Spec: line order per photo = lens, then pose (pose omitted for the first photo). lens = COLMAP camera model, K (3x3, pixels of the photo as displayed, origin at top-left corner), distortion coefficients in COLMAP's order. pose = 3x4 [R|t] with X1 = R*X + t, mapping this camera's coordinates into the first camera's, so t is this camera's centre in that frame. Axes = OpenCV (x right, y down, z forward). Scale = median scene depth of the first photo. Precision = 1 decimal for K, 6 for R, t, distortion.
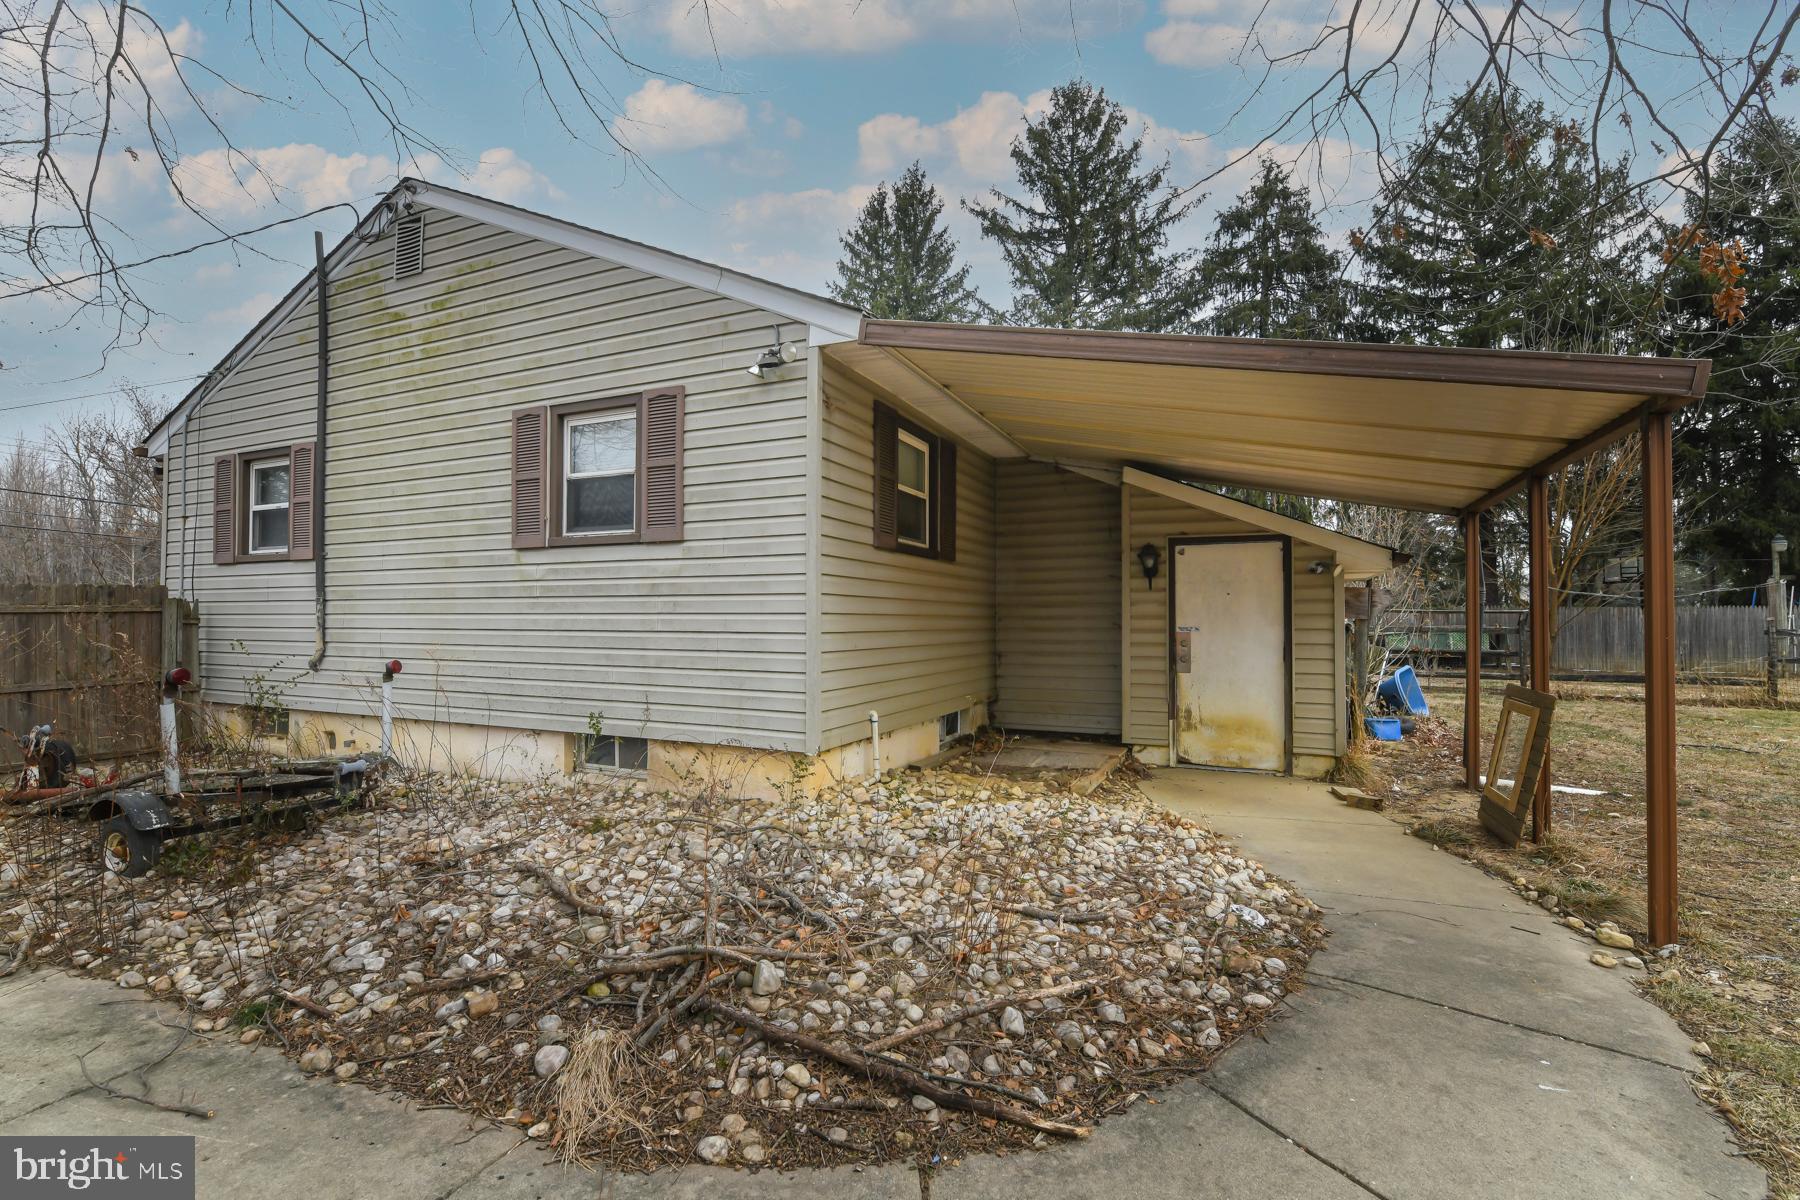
lens RADIAL K [[793.1, 0, 897.7], [0, 793.1, 609.8], [0, 0, 1]] dist [-0.000362, -0.006426]
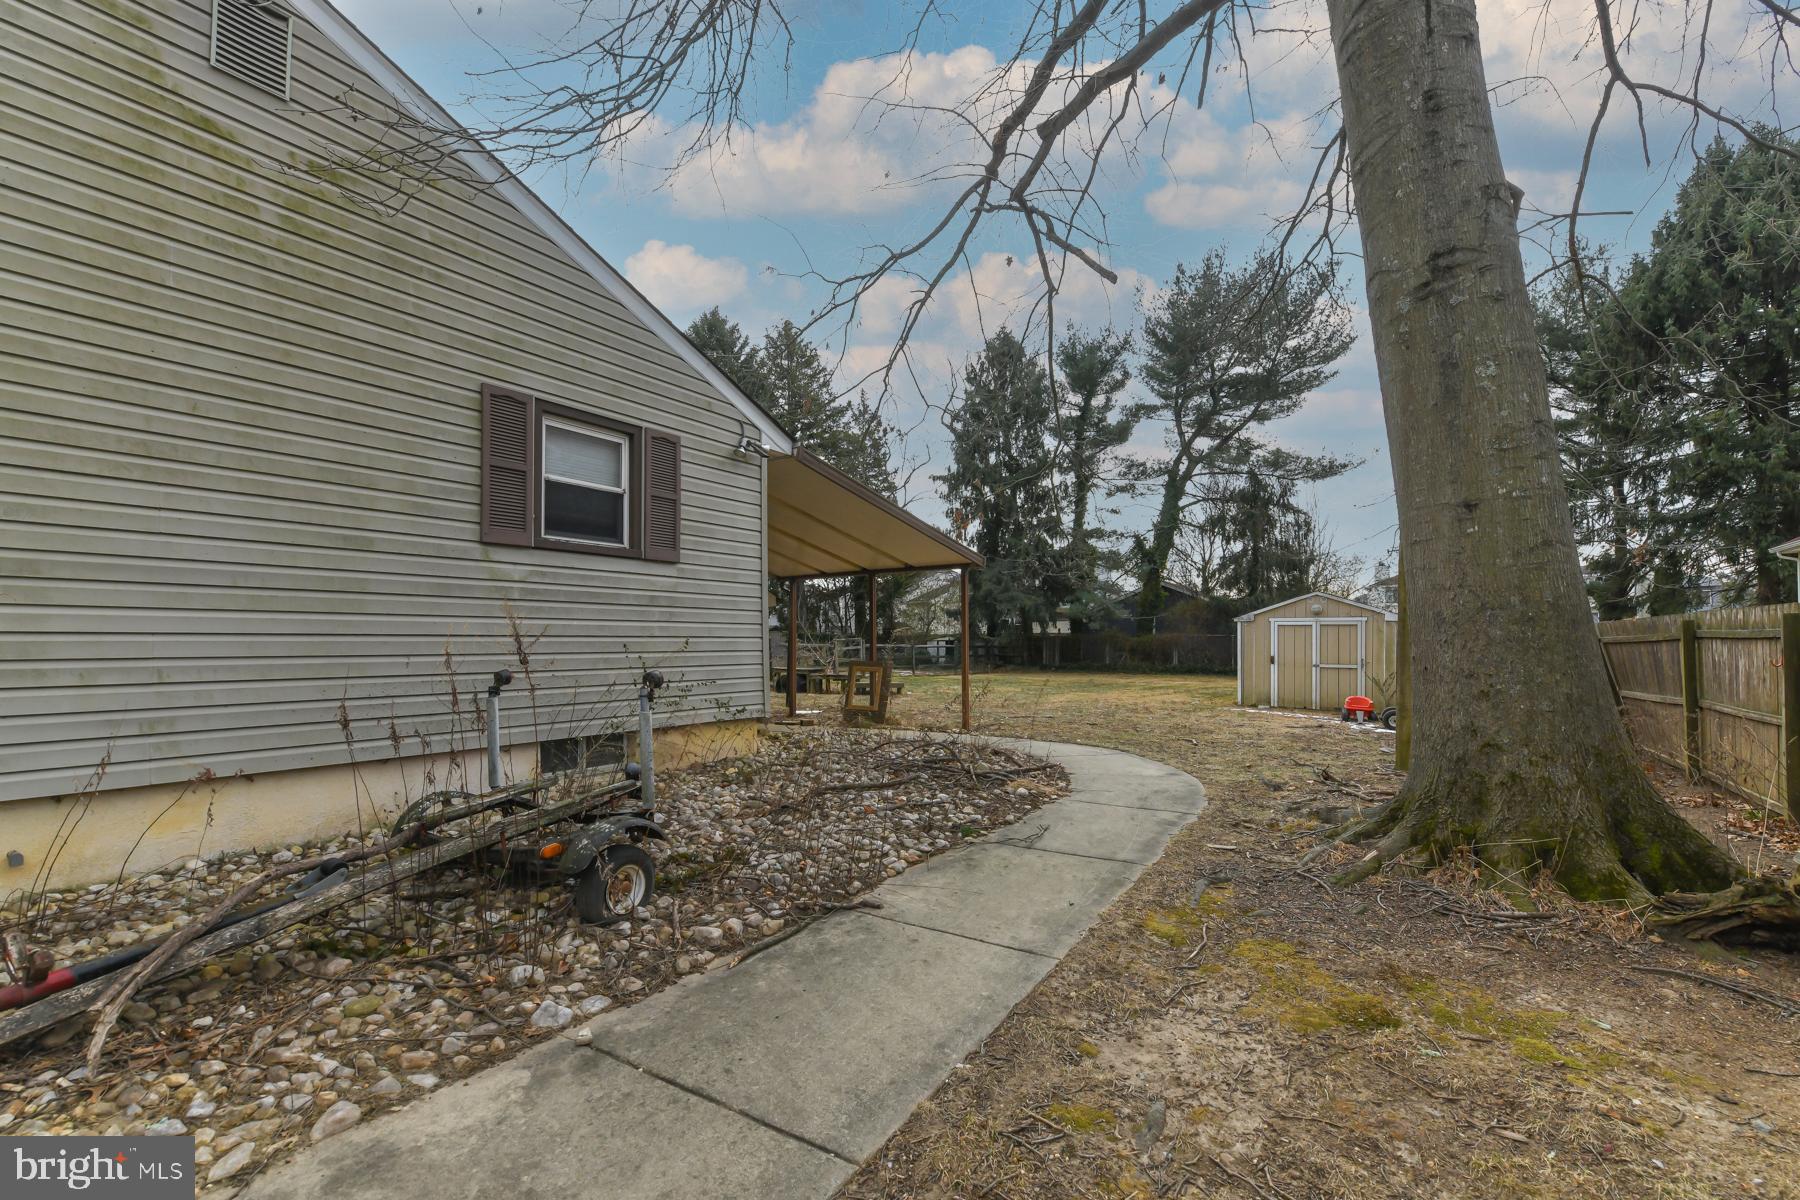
lens RADIAL K [[793.1, 0, 897.7], [0, 793.1, 609.8], [0, 0, 1]] dist [-0.000362, -0.006426]
pose [[0.156017, 0.031018, 0.987267, -1.299145], [-0.019063, 0.999415, -0.028387, 0.013584], [-0.987570, -0.014392, 0.156517, 0.424260]]
